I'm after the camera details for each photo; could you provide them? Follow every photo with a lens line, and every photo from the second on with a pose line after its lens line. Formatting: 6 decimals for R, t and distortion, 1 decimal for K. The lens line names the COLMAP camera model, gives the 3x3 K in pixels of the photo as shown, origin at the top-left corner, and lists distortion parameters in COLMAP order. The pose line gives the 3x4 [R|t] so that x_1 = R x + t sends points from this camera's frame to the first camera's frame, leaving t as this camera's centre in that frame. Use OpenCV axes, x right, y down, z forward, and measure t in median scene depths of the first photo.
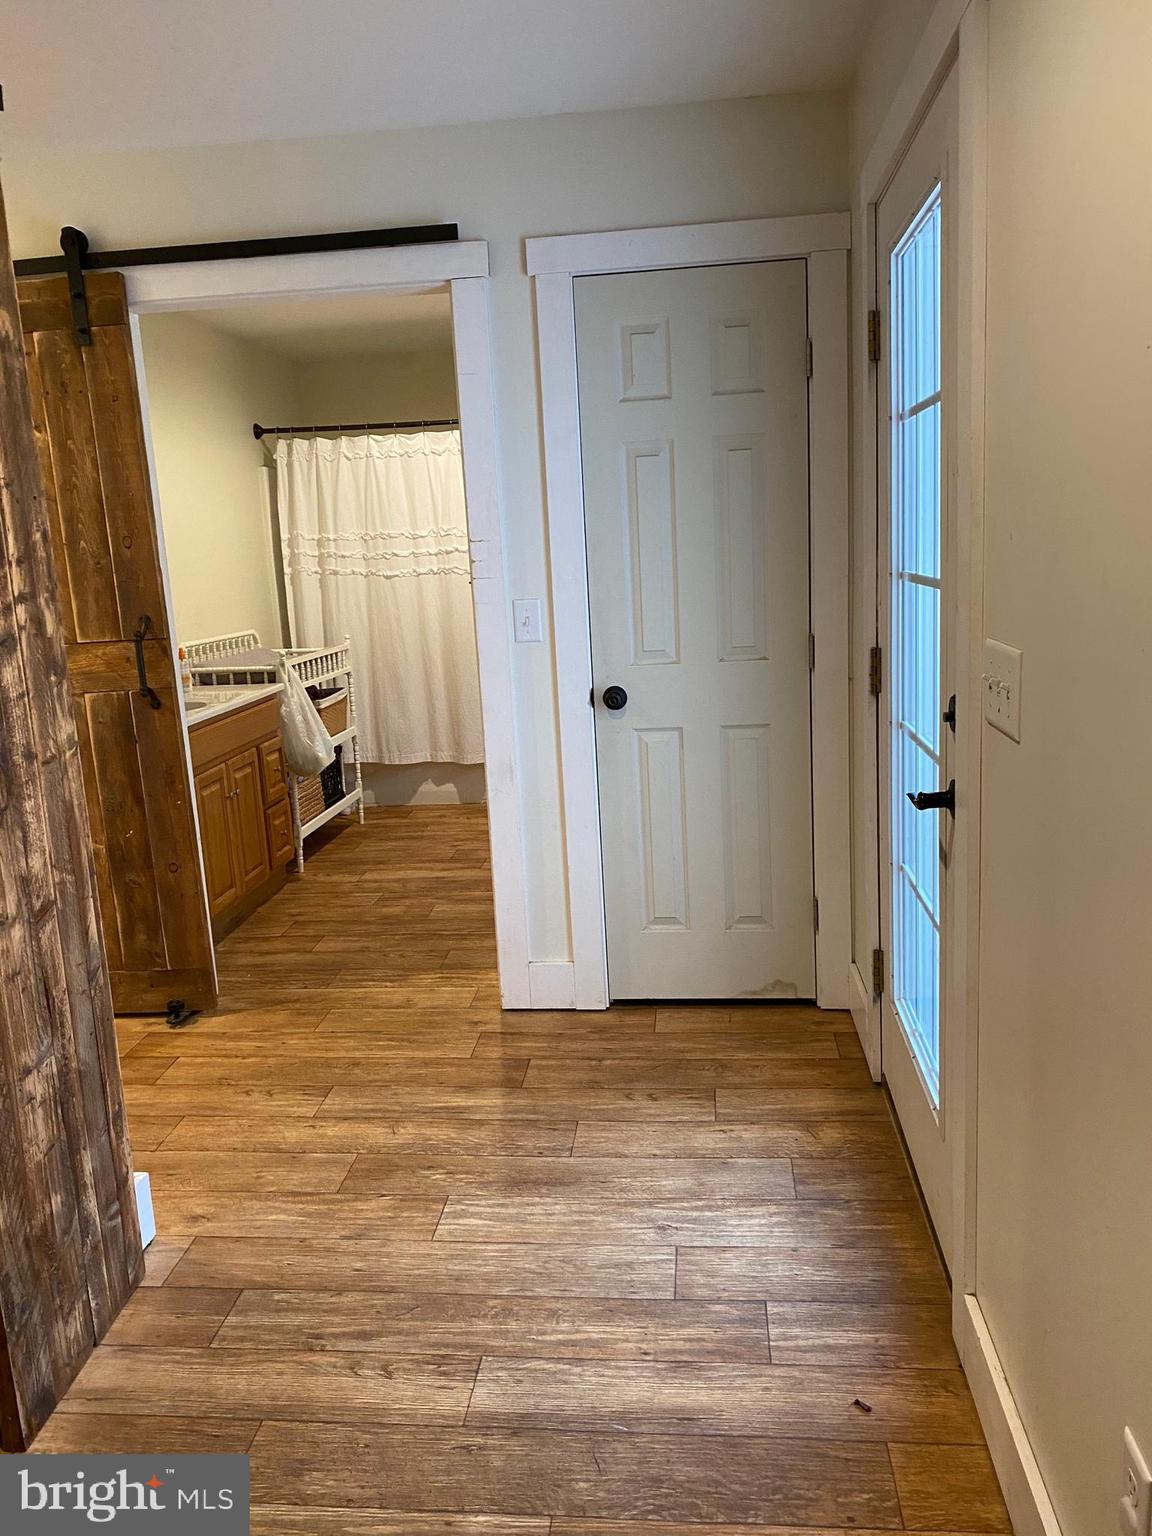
lens RADIAL K [[1217.8, 0, 576.0], [0, 1217.8, 768.0], [0, 0, 1]] dist [0.046773, -0.087554]
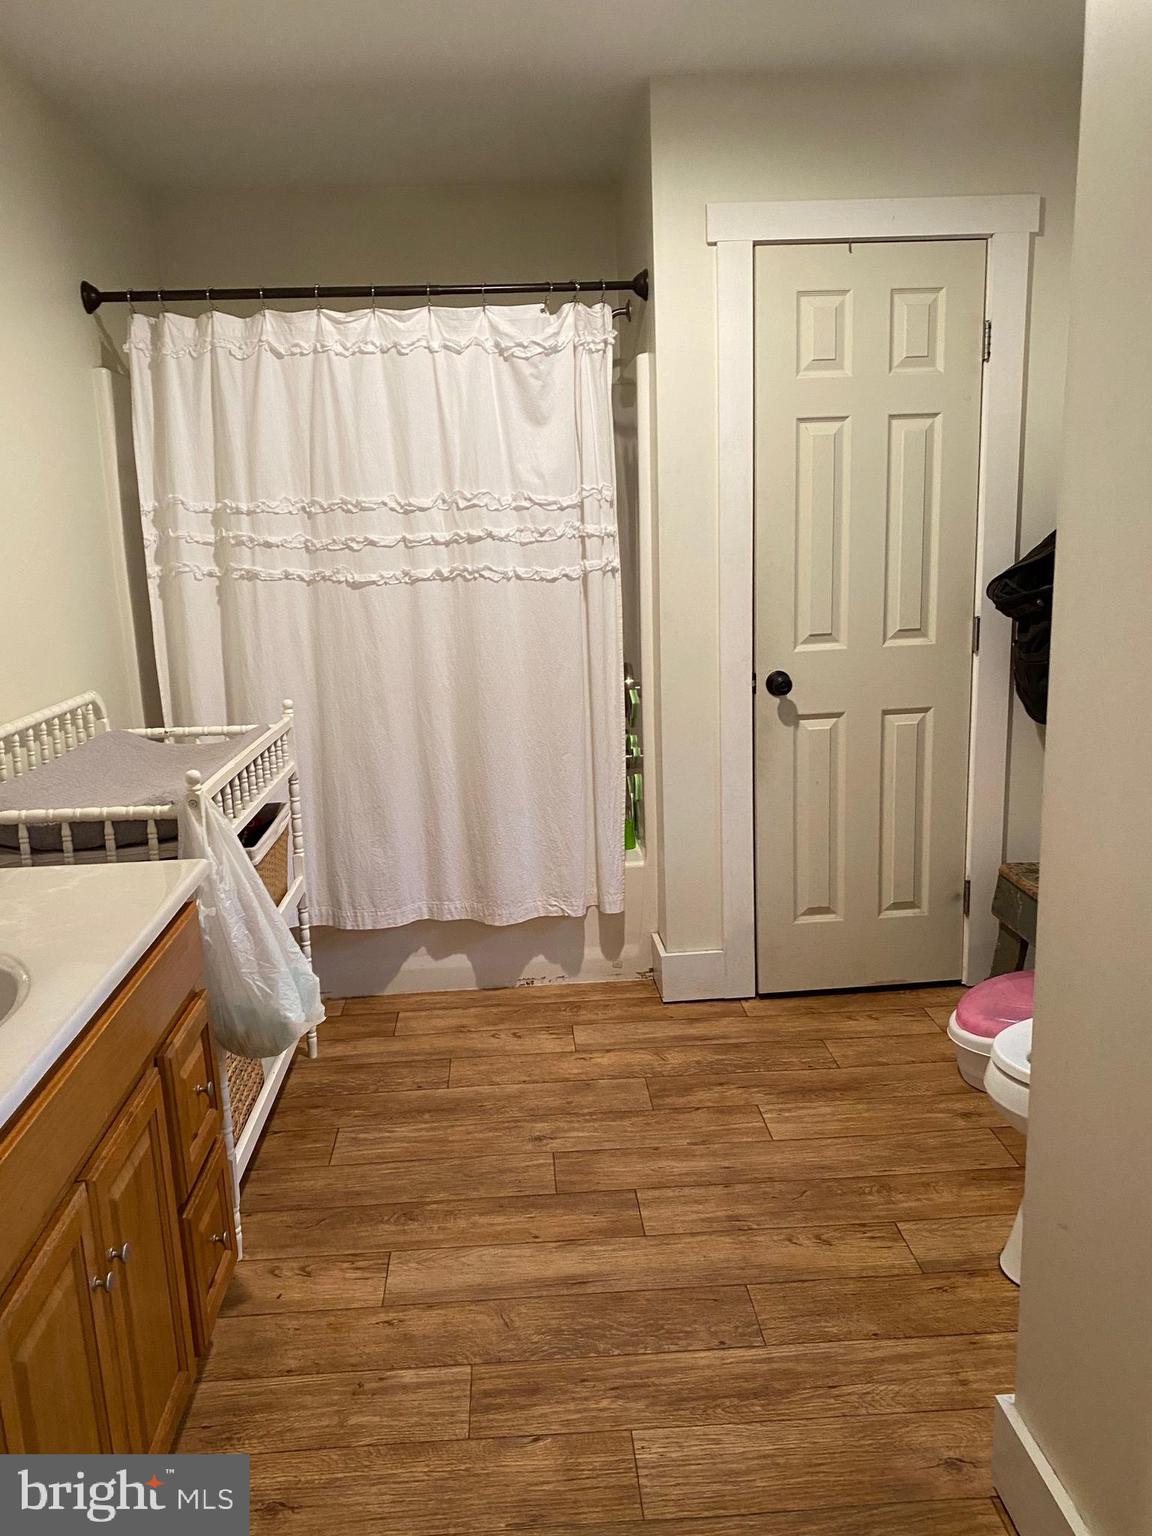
lens RADIAL K [[1217.8, 0, 576.0], [0, 1217.8, 768.0], [0, 0, 1]] dist [0.046773, -0.087554]
pose [[0.986397, -0.016791, 0.163518, -0.148469], [0.014829, 0.999803, 0.013213, -0.083353], [-0.163708, -0.010609, 0.986452, 0.465160]]
